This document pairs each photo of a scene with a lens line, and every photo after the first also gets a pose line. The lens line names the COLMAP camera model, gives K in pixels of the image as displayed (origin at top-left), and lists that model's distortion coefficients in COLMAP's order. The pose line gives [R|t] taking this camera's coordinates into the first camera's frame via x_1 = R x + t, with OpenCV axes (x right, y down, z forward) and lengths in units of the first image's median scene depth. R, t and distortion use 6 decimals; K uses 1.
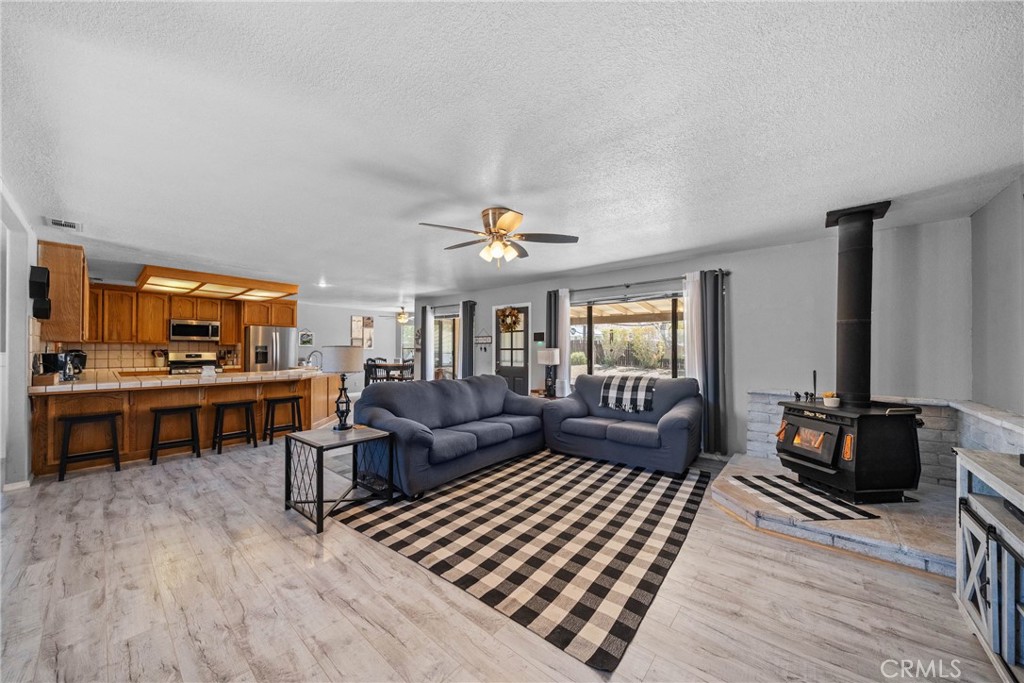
lens RADIAL K [[353.1, 0, 506.6], [0, 353.1, 347.0], [0, 0, 1]] dist [-0.007937, 0.000520]
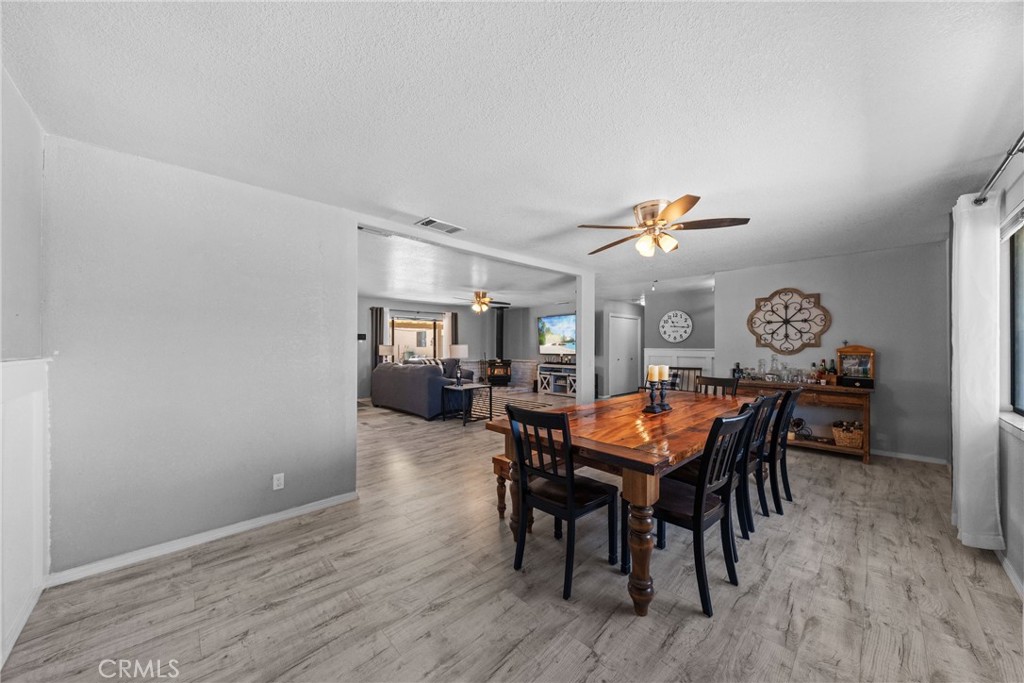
lens RADIAL K [[353.1, 0, 514.8], [0, 353.1, 343.0], [0, 0, 1]] dist [-0.007937, 0.000520]
pose [[0.090899, 0.003810, 0.995853, -1.709863], [-0.006956, 0.999971, -0.003191, -0.005189], [-0.995836, -0.006637, 0.090923, 0.348154]]
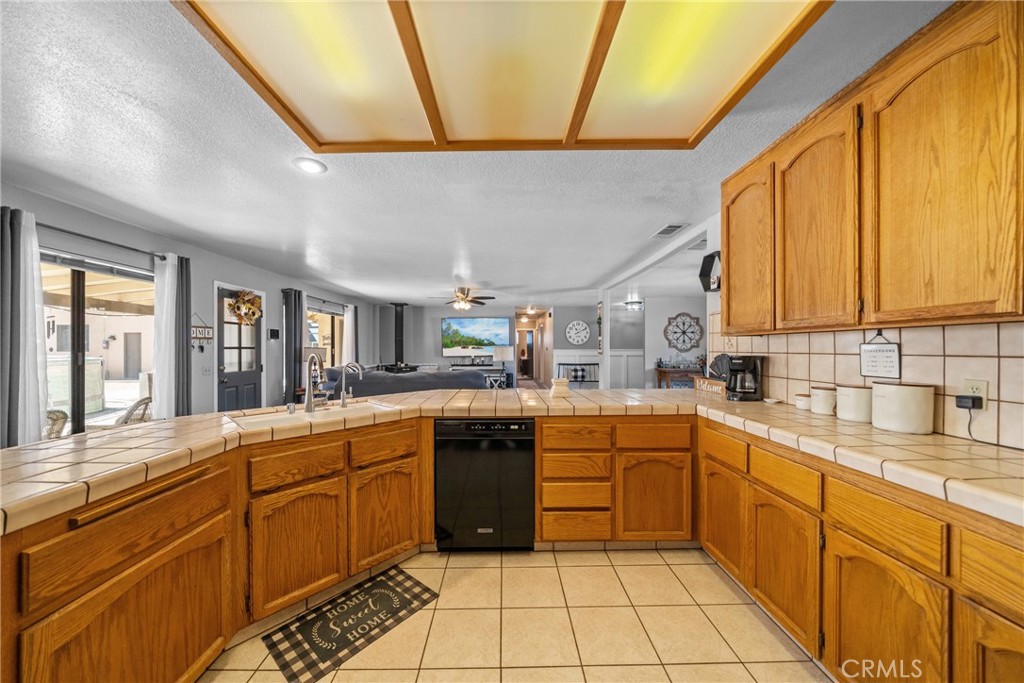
lens RADIAL K [[353.1, 0, 511.4], [0, 353.1, 346.8], [0, 0, 1]] dist [-0.007937, 0.000520]
pose [[-0.667314, 0.001228, 0.744775, -1.308231], [-0.004209, 0.999976, -0.005421, 0.007881], [-0.744764, -0.006752, -0.667294, 1.551129]]
